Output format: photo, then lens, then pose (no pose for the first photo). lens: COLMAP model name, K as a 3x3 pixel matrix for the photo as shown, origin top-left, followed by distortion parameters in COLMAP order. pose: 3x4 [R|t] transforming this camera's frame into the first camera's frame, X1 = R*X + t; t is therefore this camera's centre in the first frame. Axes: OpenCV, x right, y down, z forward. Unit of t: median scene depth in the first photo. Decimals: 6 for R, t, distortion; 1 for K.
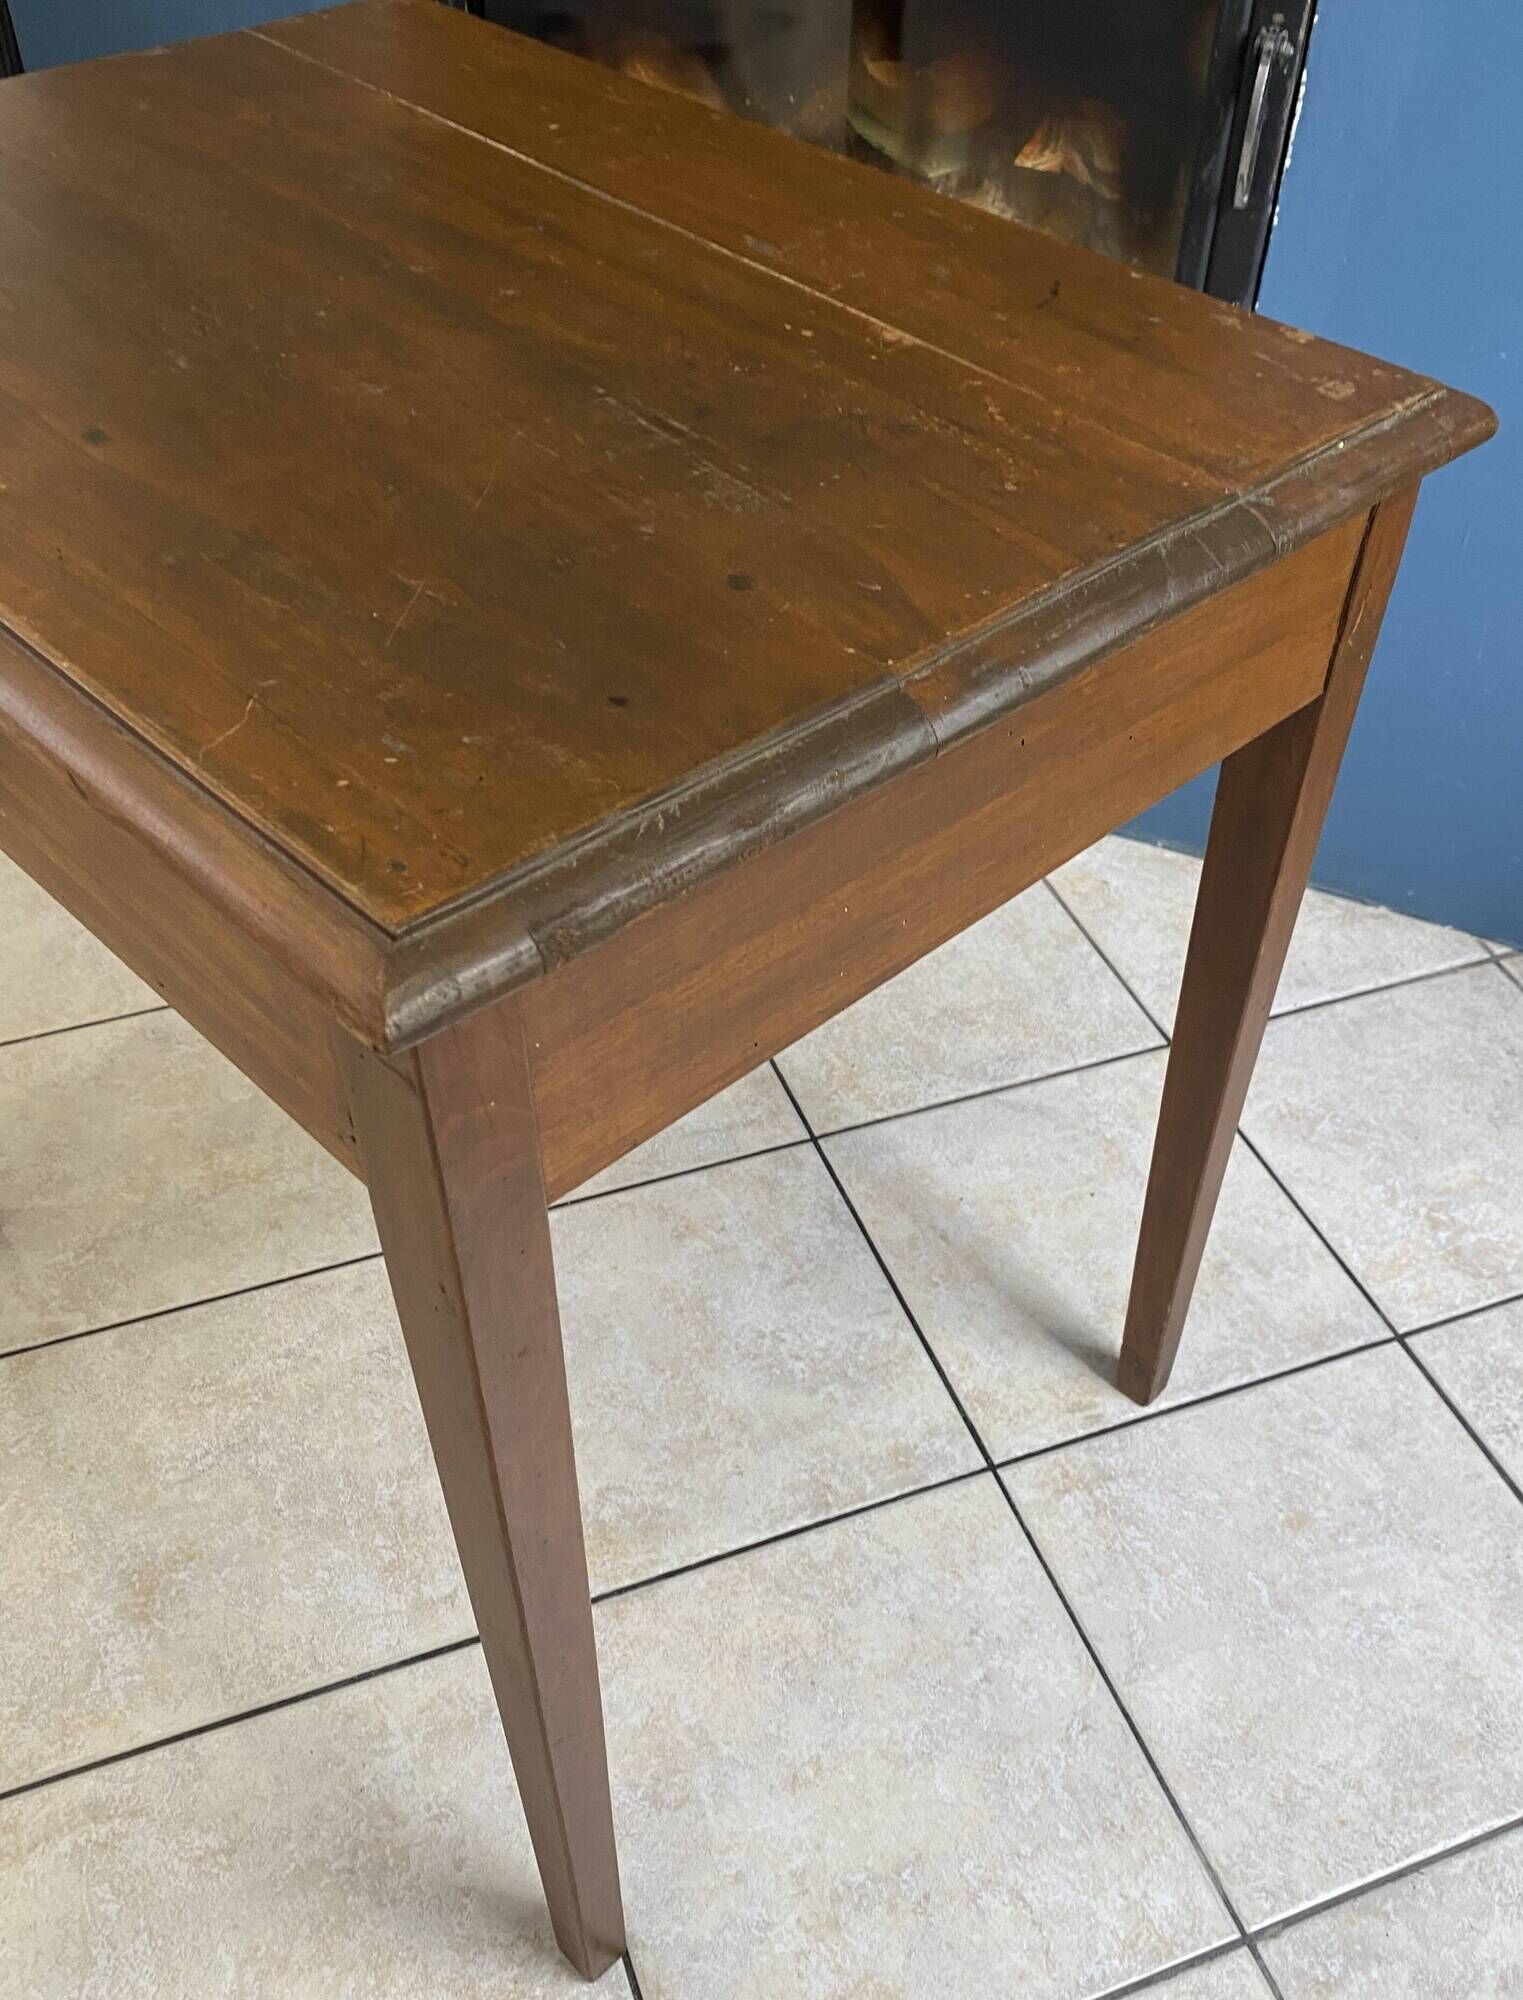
lens RADIAL K [[1857.8, 0, 821.6], [0, 1857.8, 1100.8], [0, 0, 1]] dist [0.013786, -0.024781]
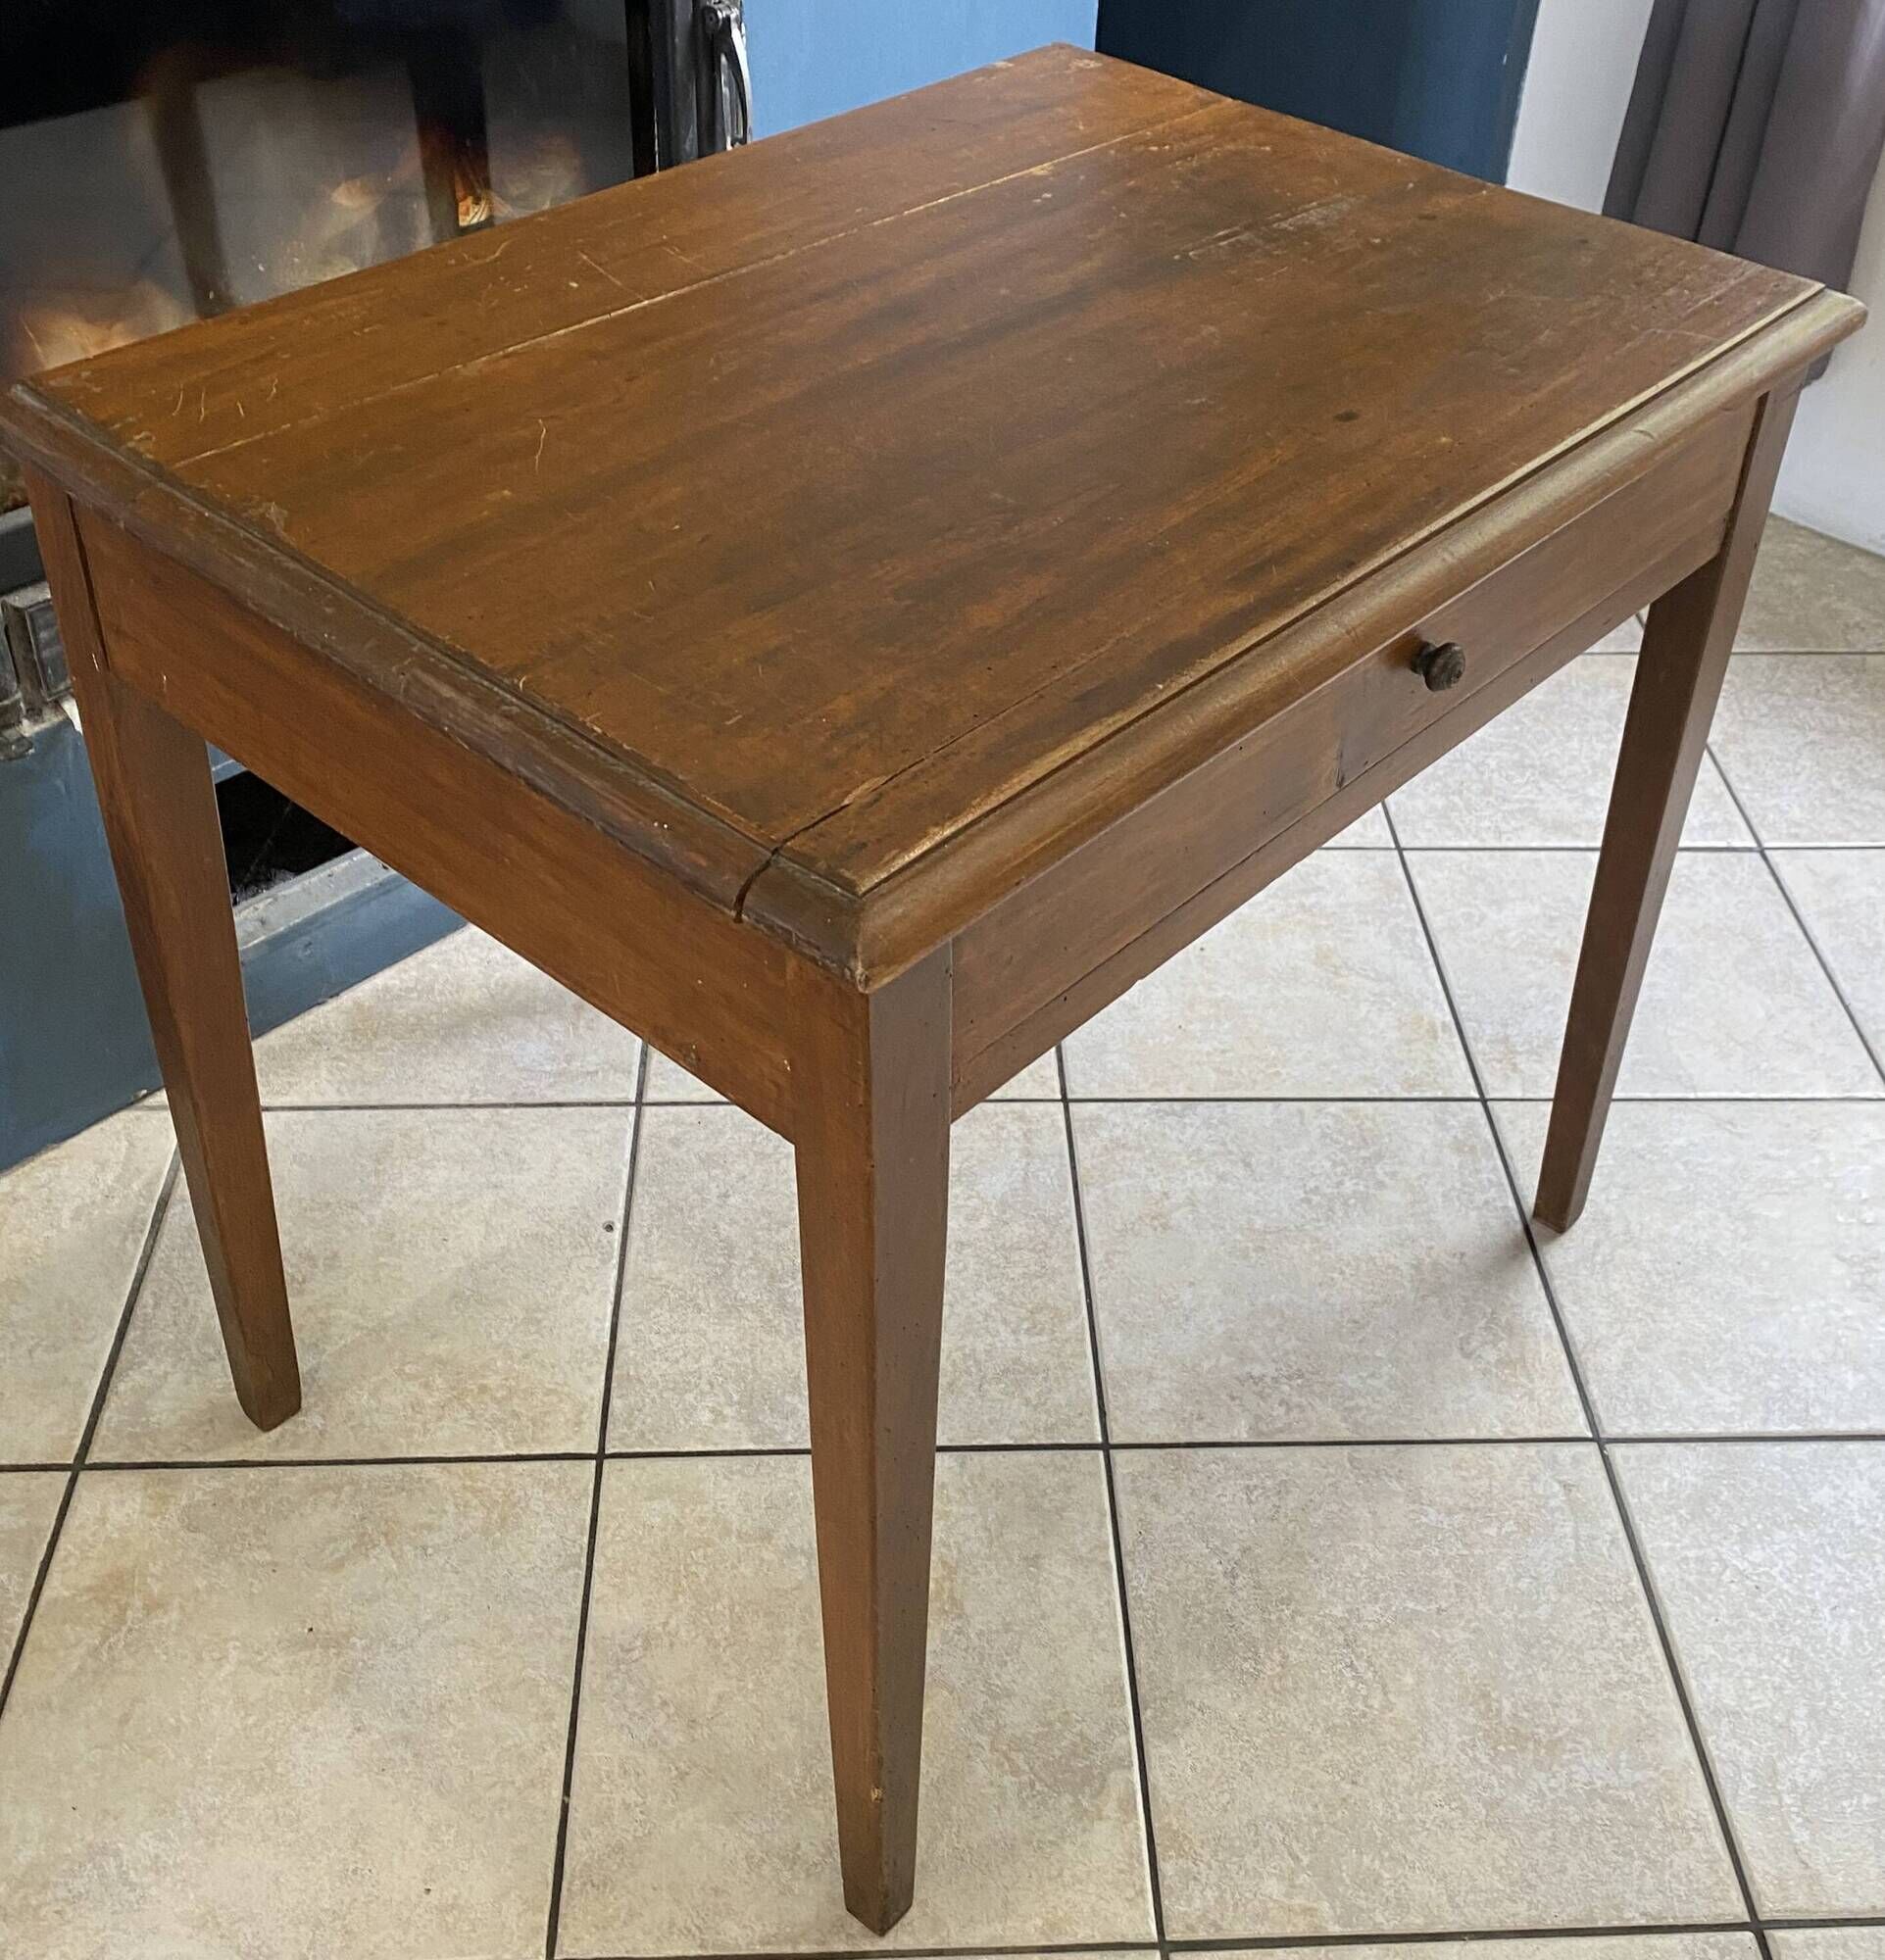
lens RADIAL K [[2249.7, 0, 1004.4], [0, 2249.7, 871.0], [0, 0, 1]] dist [0.185611, -0.593661]
pose [[-0.065502, -0.632460, 0.771818, -1.148350], [0.671816, 0.543962, 0.502760, -0.732731], [-0.737816, 0.551452, 0.389267, 0.501051]]
